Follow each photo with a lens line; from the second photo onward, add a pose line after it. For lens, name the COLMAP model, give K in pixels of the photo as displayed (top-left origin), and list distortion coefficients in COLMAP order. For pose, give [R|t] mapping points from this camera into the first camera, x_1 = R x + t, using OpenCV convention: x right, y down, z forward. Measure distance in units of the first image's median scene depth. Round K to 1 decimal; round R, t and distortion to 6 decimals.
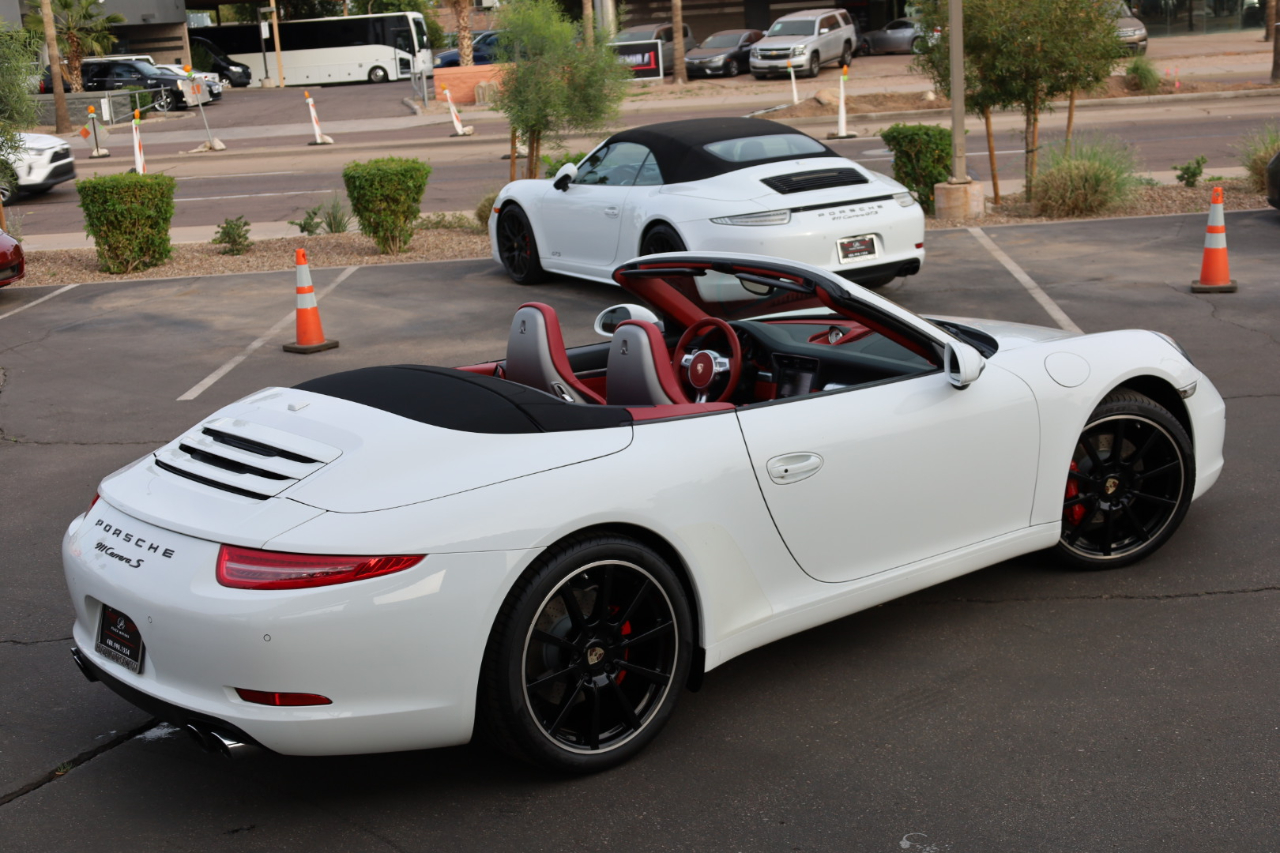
lens RADIAL K [[1764.0, 0, 645.2], [0, 1764.0, 431.5], [0, 0, 1]] dist [0.017583, -0.004255]
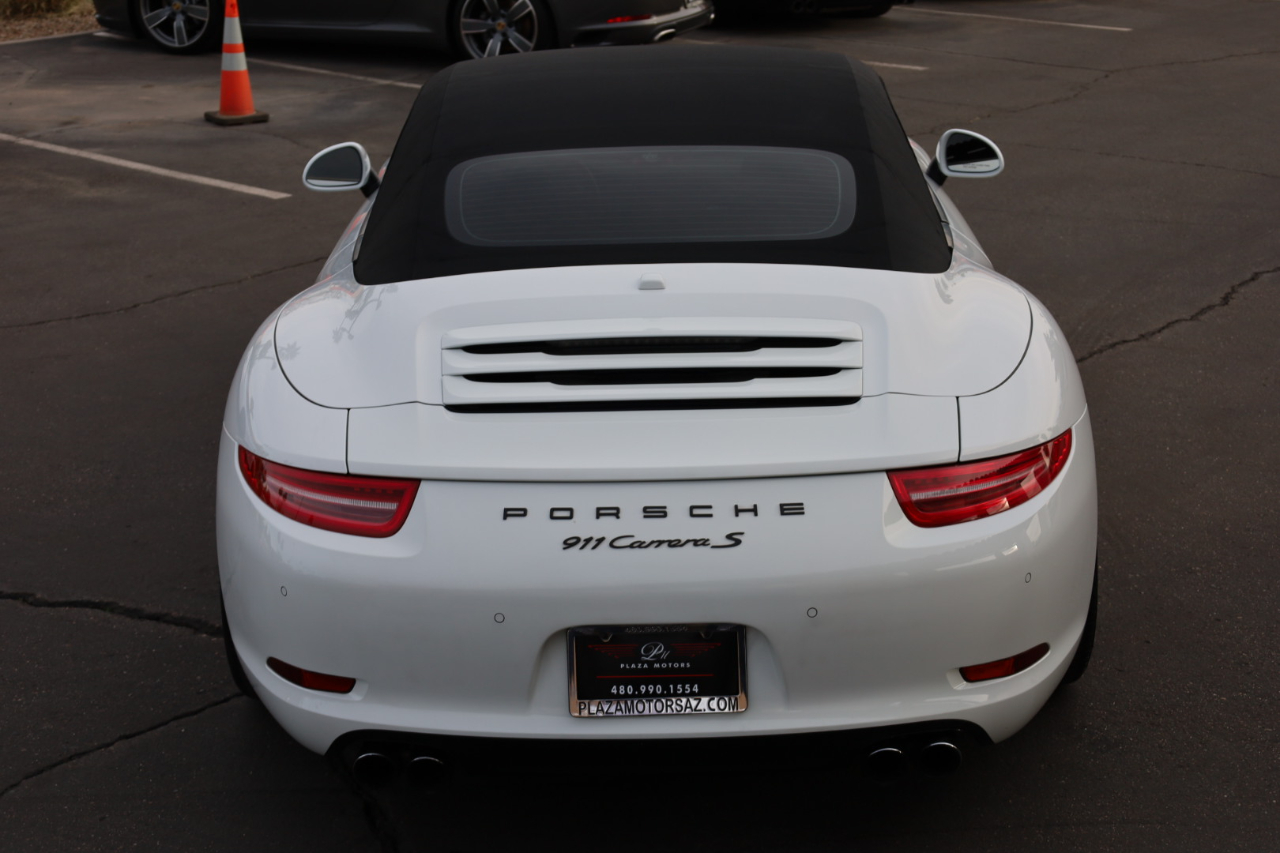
lens RADIAL K [[2020.3, 0, 639.6], [0, 2020.3, 423.3], [0, 0, 1]] dist [0.051072, -0.034645]
pose [[0.610837, -0.188120, 0.769084, -0.232988], [0.150100, 0.981263, 0.120805, -0.016357], [-0.777399, 0.041647, 0.627628, 0.154758]]
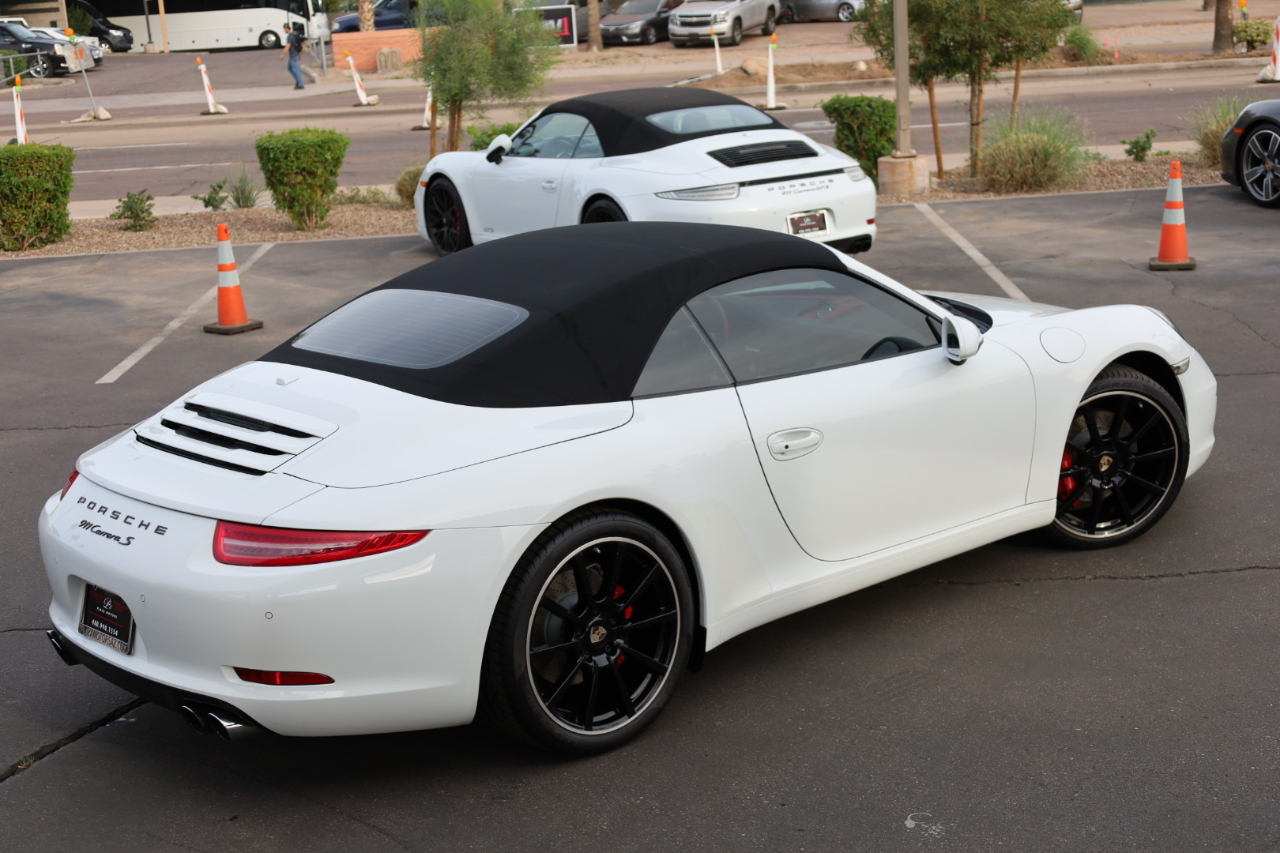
lens RADIAL K [[1862.7, 0, 640.6], [0, 1862.7, 454.1], [0, 0, 1]] dist [0.022911, 0.000855]
pose [[0.998834, -0.004806, 0.048045, -0.014351], [0.003935, 0.999826, 0.018207, 0.002258], [-0.048124, -0.017997, 0.998679, -0.011892]]
